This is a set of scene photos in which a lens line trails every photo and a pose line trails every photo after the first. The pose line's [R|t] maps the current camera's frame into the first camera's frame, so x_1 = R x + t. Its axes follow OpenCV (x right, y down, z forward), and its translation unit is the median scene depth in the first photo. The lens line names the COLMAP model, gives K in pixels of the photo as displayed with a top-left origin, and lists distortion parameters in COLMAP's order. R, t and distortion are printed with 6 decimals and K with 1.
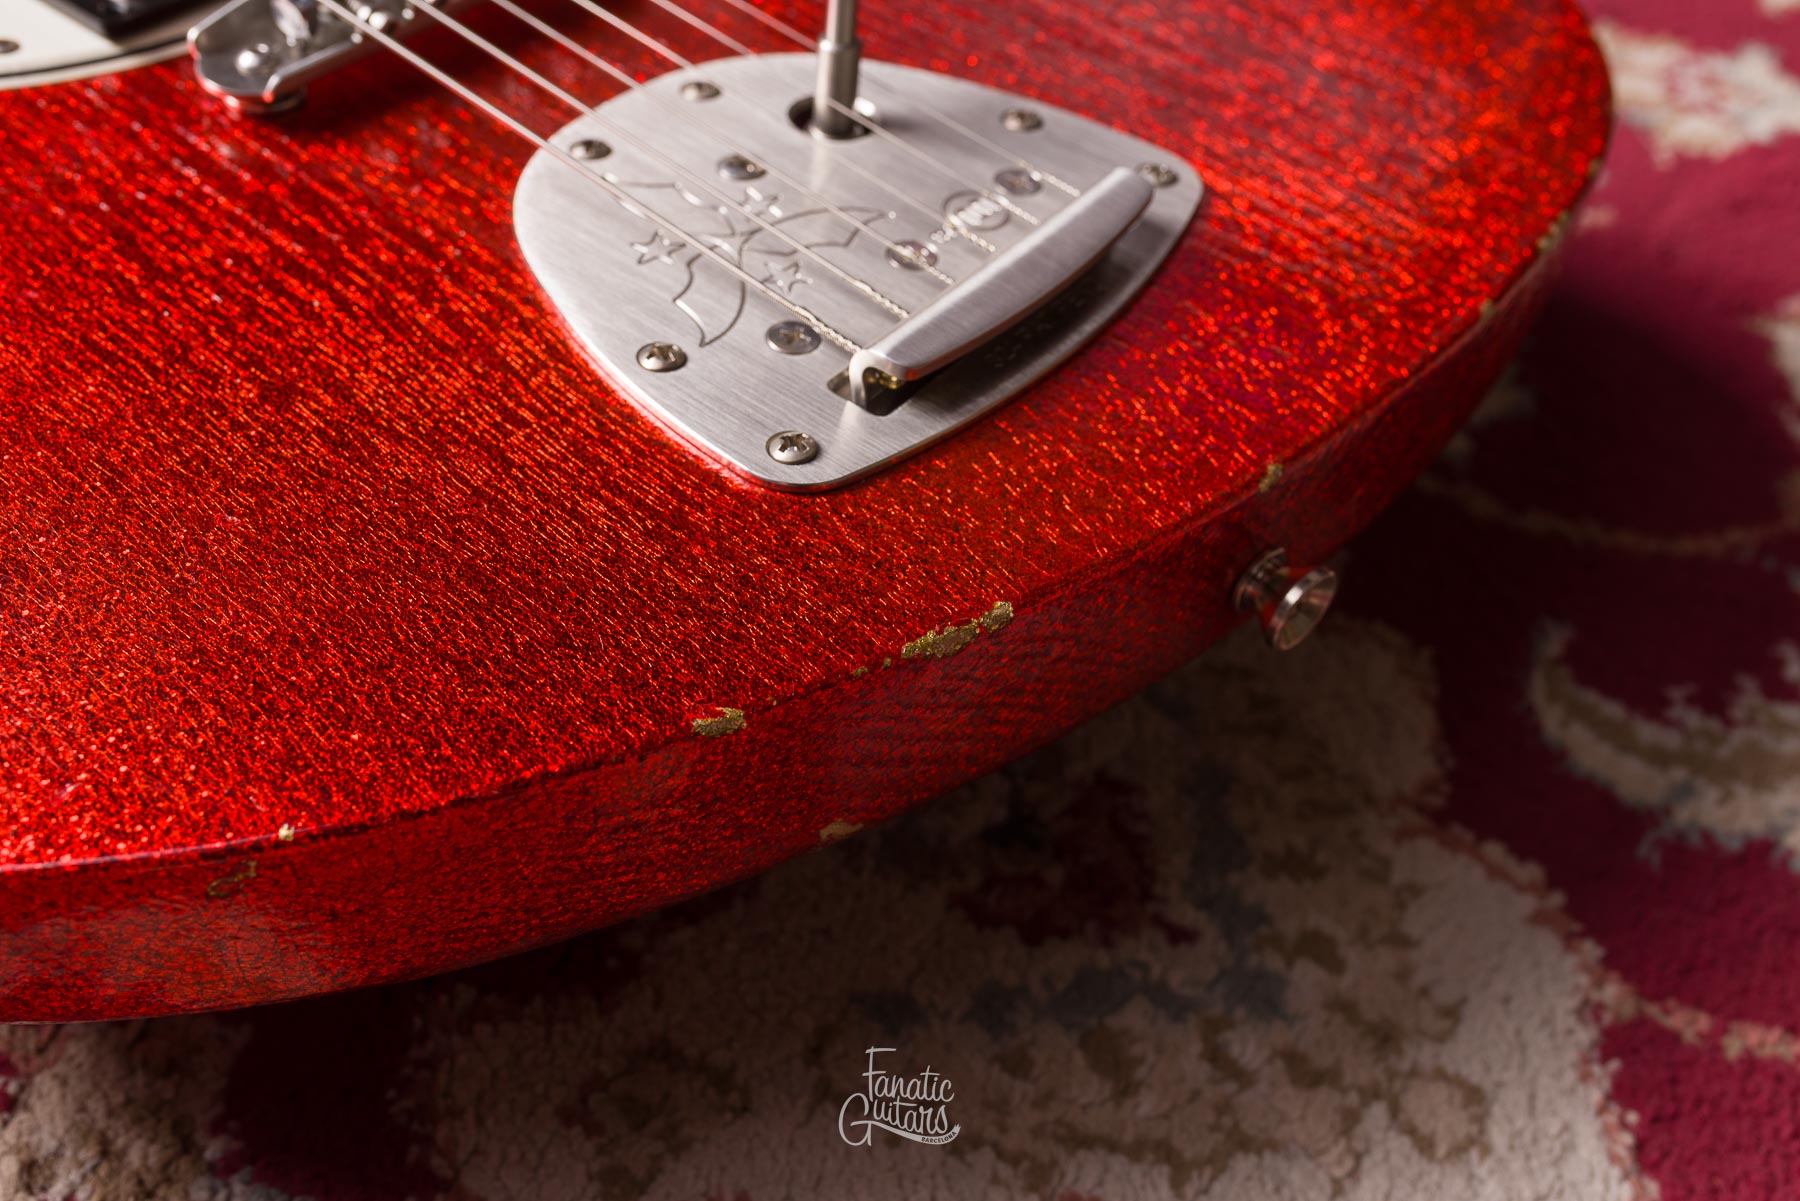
lens RADIAL K [[1845.0, 0, 896.5], [0, 1845.0, 601.5], [0, 0, 1]] dist [0.003187, 0.003845]
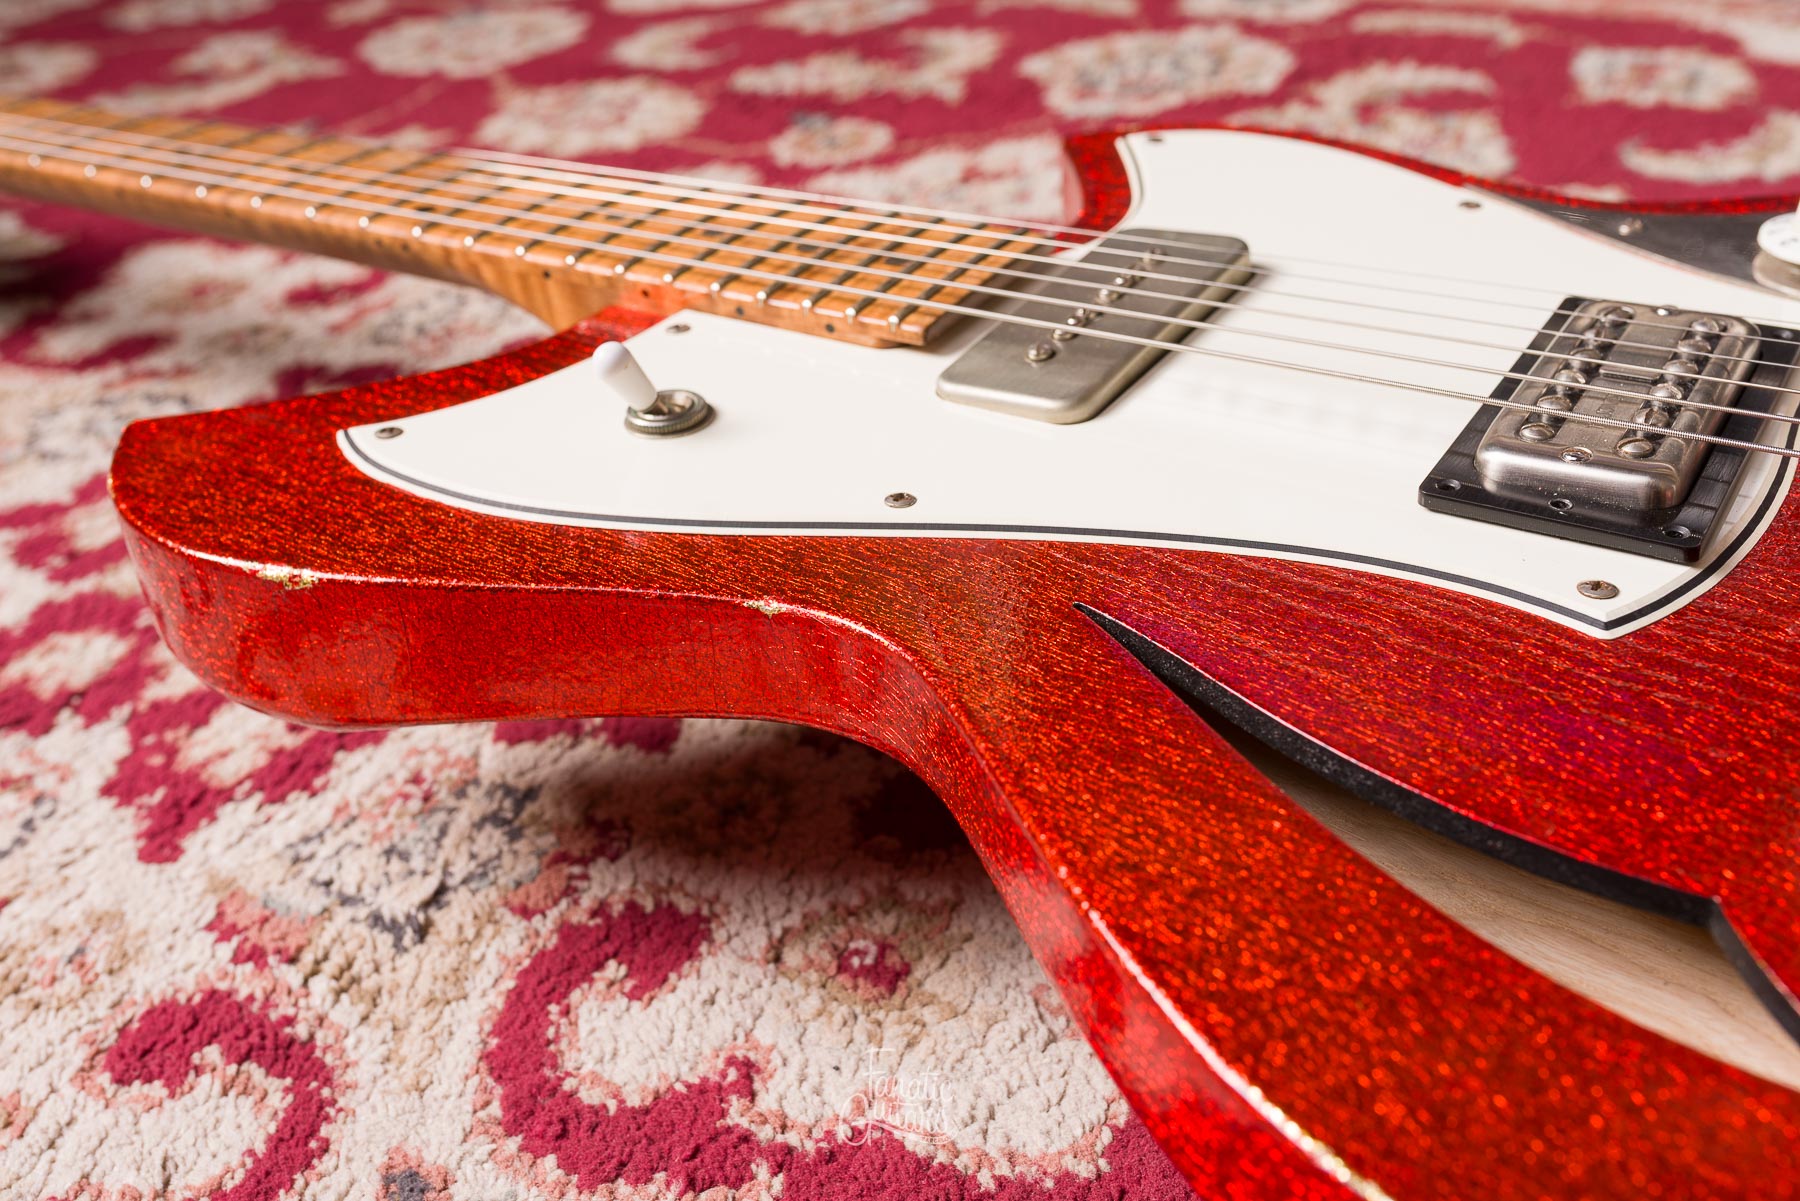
lens RADIAL K [[1803.3, 0, 899.8], [0, 1803.3, 597.7], [0, 0, 1]] dist [0.003344, -0.006853]
pose [[0.982278, -0.186333, -0.020242, -0.819321], [0.177067, 0.957958, -0.225753, -0.144323], [0.061457, 0.218168, 0.973974, 0.045740]]
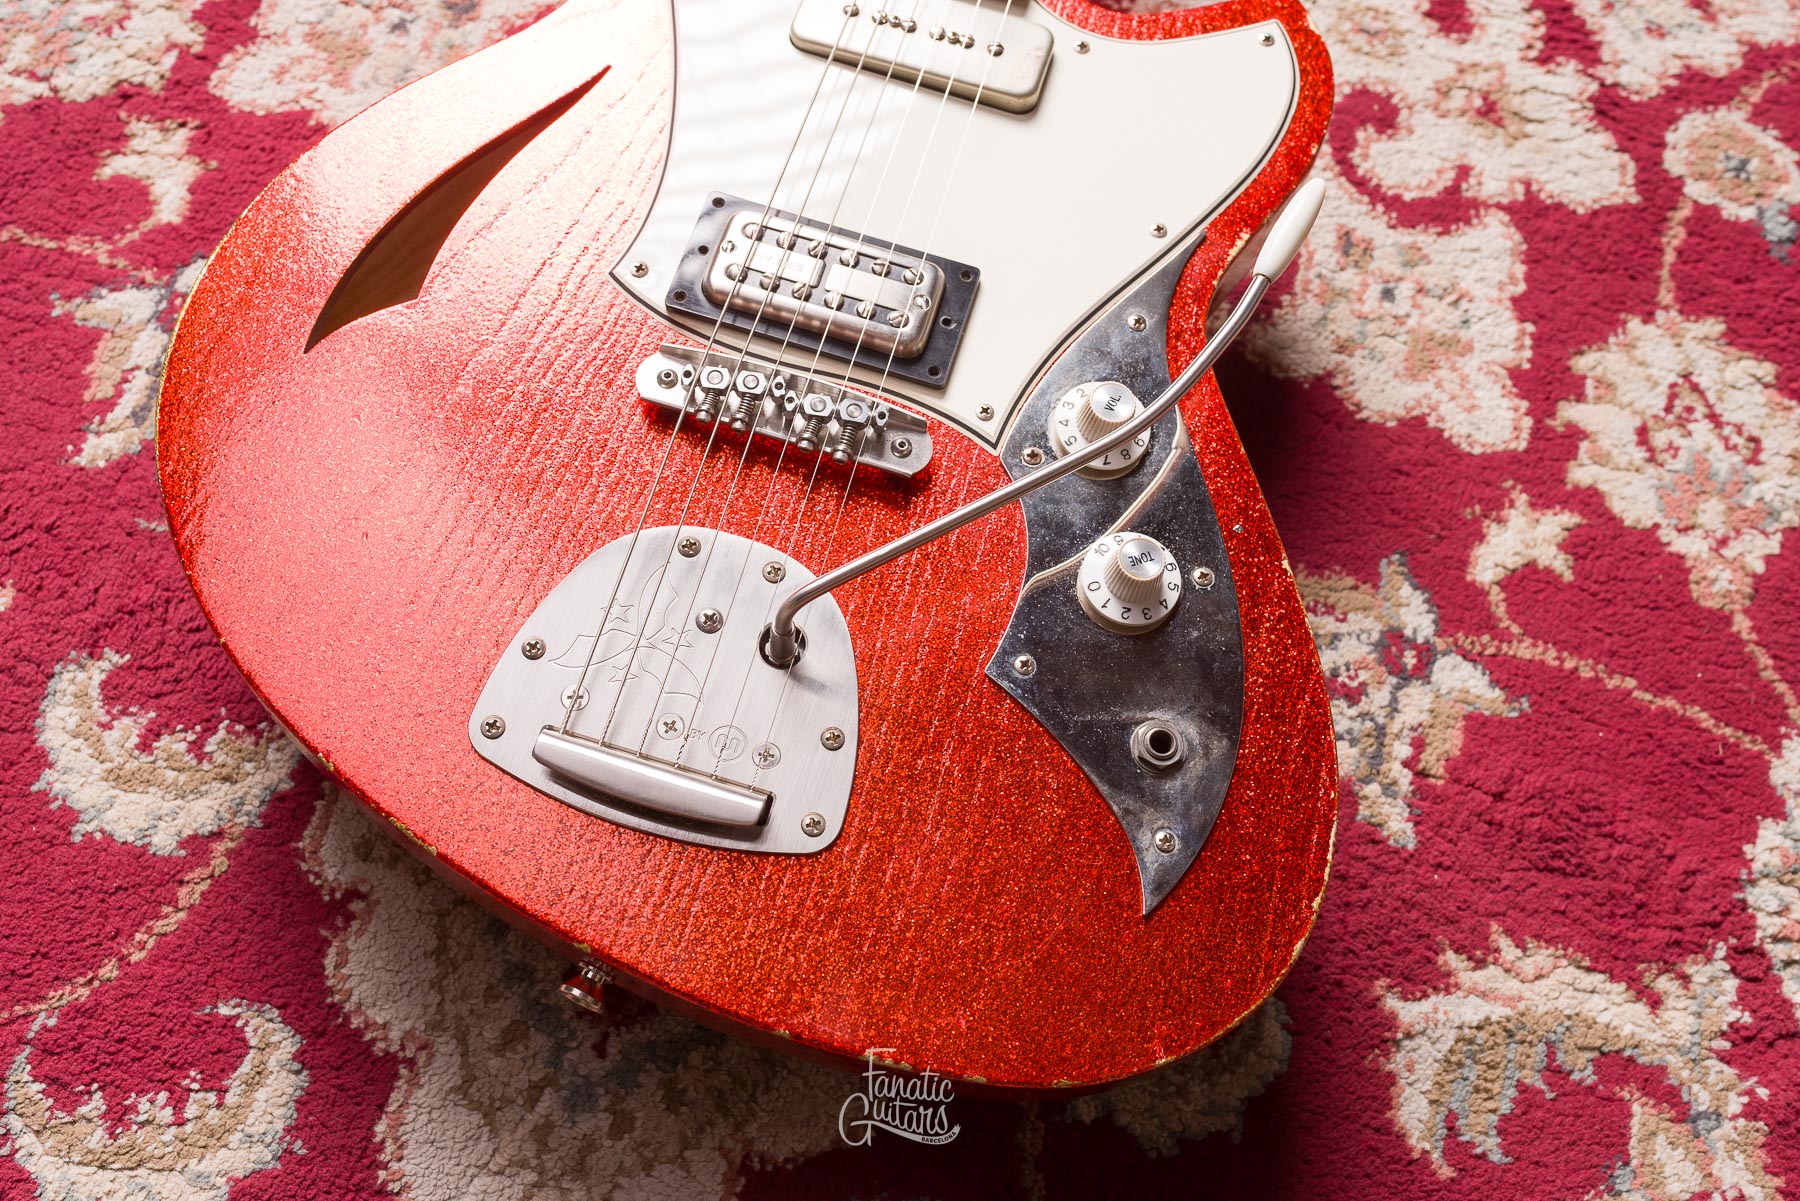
lens RADIAL K [[1753.2, 0, 901.7], [0, 1753.2, 602.9], [0, 0, 1]] dist [0.002543, -0.002413]
pose [[0.398489, 0.820008, -0.410844, 0.653478], [-0.682962, 0.564284, 0.463838, -1.137075], [0.612184, 0.095756, 0.784896, -0.250313]]
